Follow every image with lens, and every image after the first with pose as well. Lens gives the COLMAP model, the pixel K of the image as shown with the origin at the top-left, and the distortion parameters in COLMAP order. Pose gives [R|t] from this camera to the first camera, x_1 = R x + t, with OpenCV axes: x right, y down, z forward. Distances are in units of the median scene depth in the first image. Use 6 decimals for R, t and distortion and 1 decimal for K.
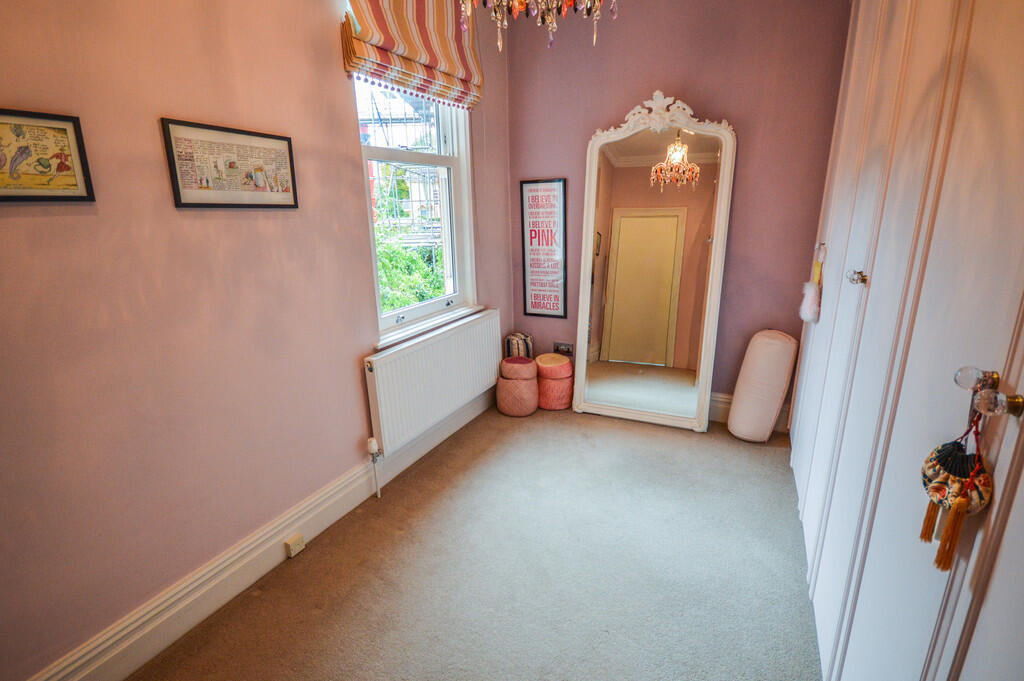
lens RADIAL K [[493.1, 0, 513.4], [0, 493.1, 338.4], [0, 0, 1]] dist [0.002570, -0.000298]
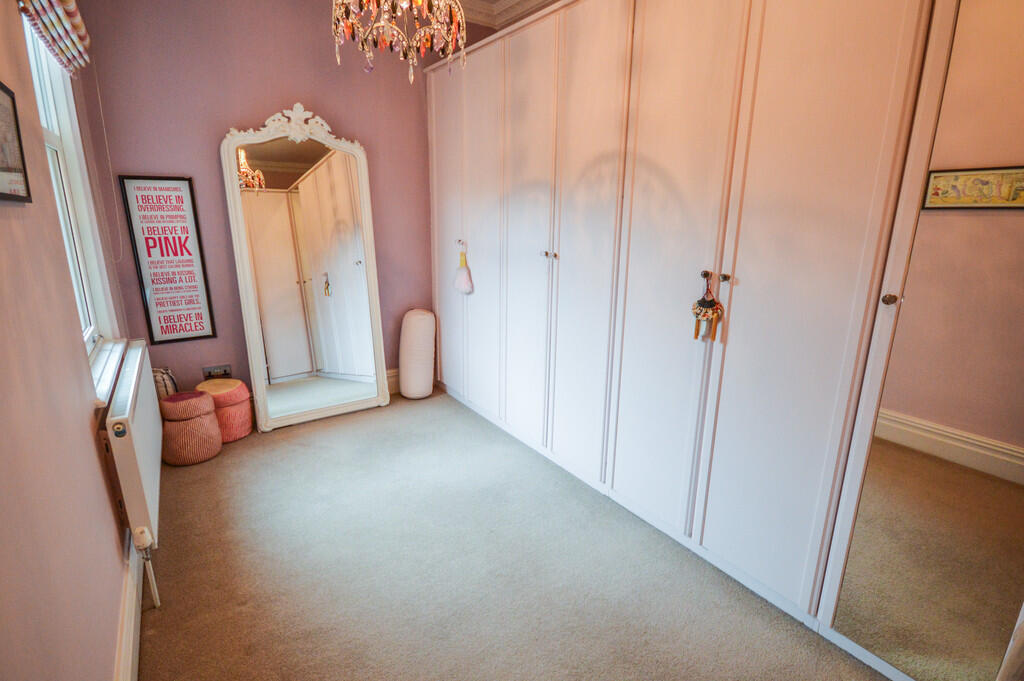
lens RADIAL K [[493.1, 0, 518.4], [0, 493.1, 342.1], [0, 0, 1]] dist [0.002570, -0.000298]
pose [[0.491755, -0.197342, 0.848076, -0.432647], [0.211750, 0.971843, 0.103359, -0.010682], [-0.844594, 0.128753, 0.519696, 0.104603]]
